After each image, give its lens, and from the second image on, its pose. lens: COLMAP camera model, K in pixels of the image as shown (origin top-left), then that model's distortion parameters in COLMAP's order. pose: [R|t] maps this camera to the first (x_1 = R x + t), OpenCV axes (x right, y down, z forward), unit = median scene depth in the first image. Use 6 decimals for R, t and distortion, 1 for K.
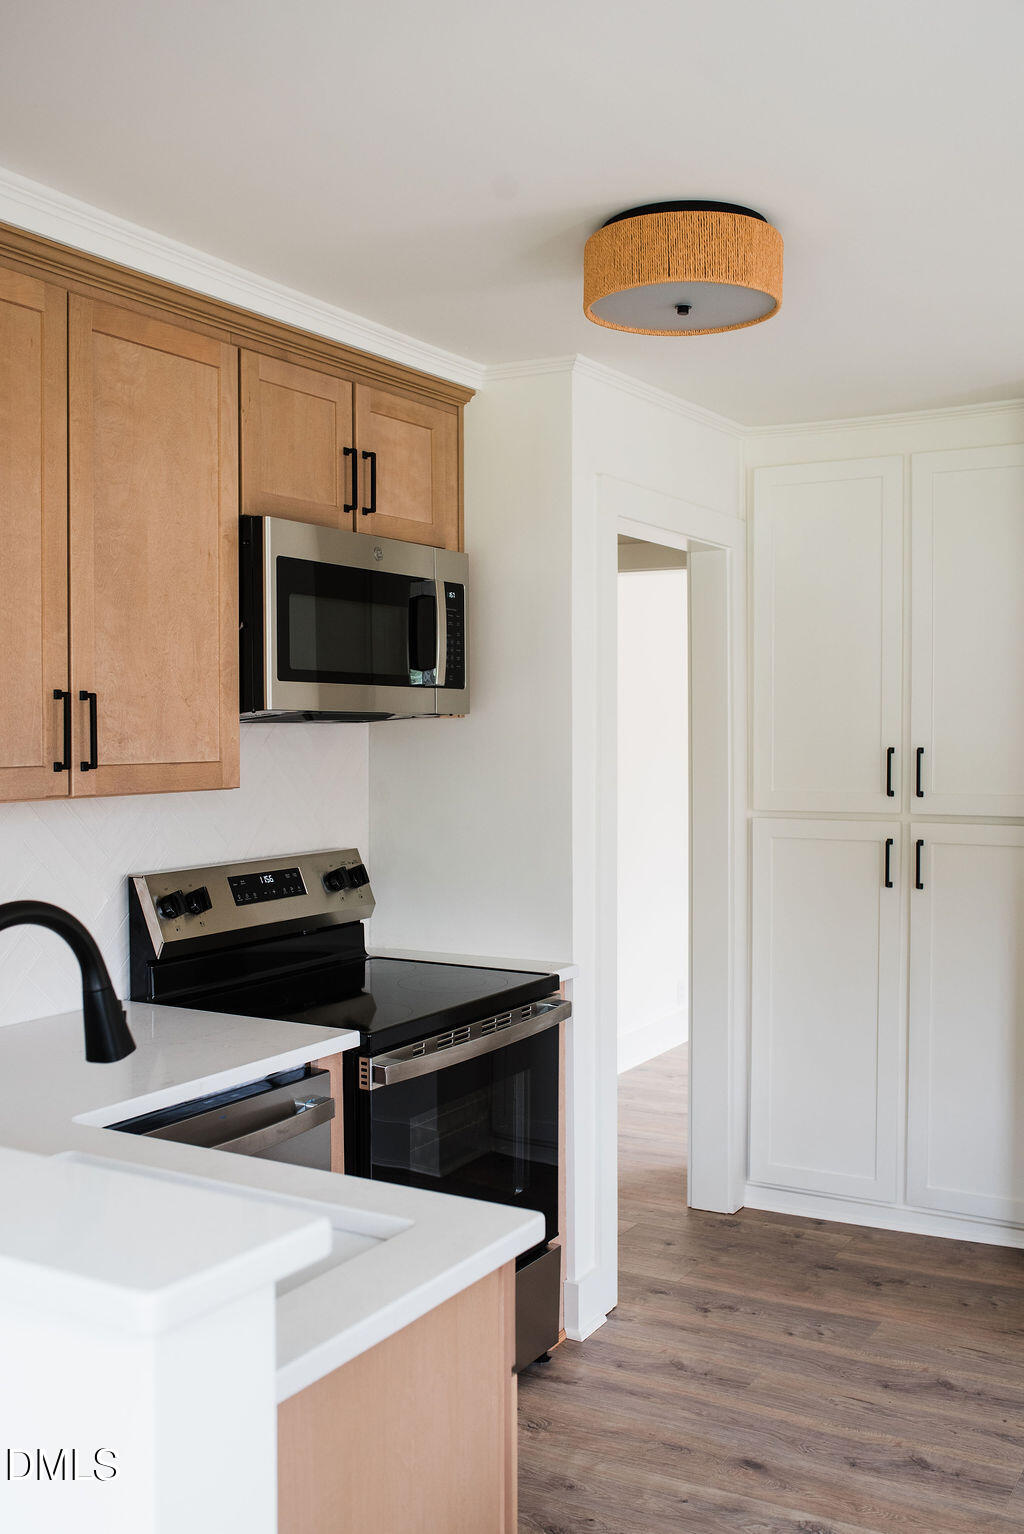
lens RADIAL K [[1505.8, 0, 512.0], [0, 1505.8, 767.0], [0, 0, 1]] dist [-0.000033, 0.001957]
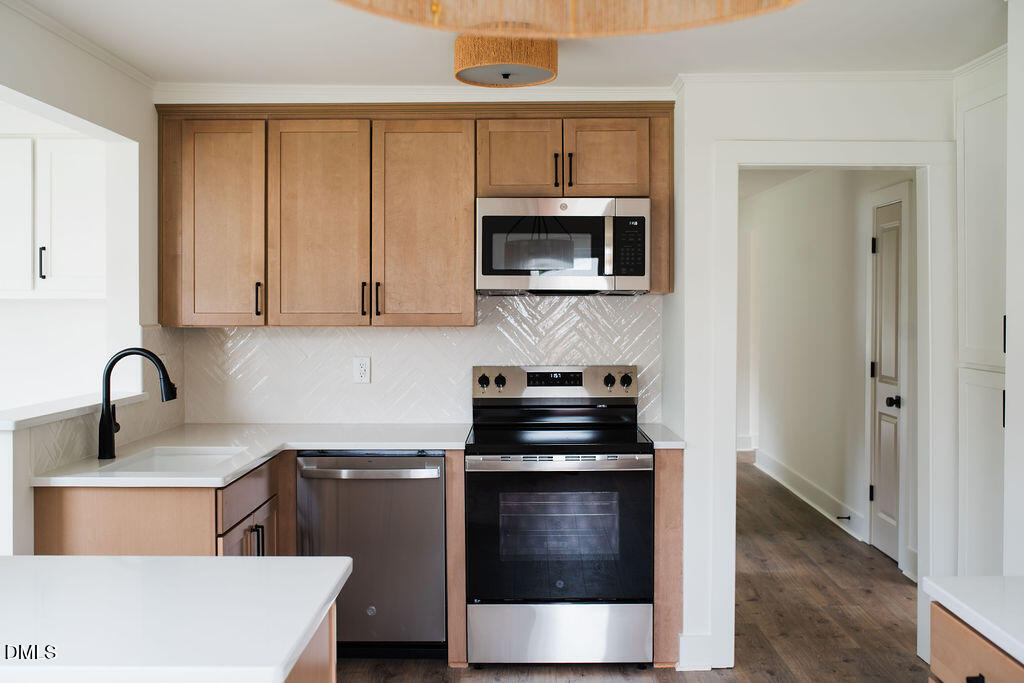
lens RADIAL K [[1044.7, 0, 512.0], [0, 1044.7, 341.5], [0, 0, 1]] dist [-0.049954, -0.005575]
pose [[0.495211, 0.028755, -0.868297, 1.145703], [-0.025082, 0.999509, 0.018796, 0.006798], [0.868411, 0.012471, 0.495689, 0.318037]]
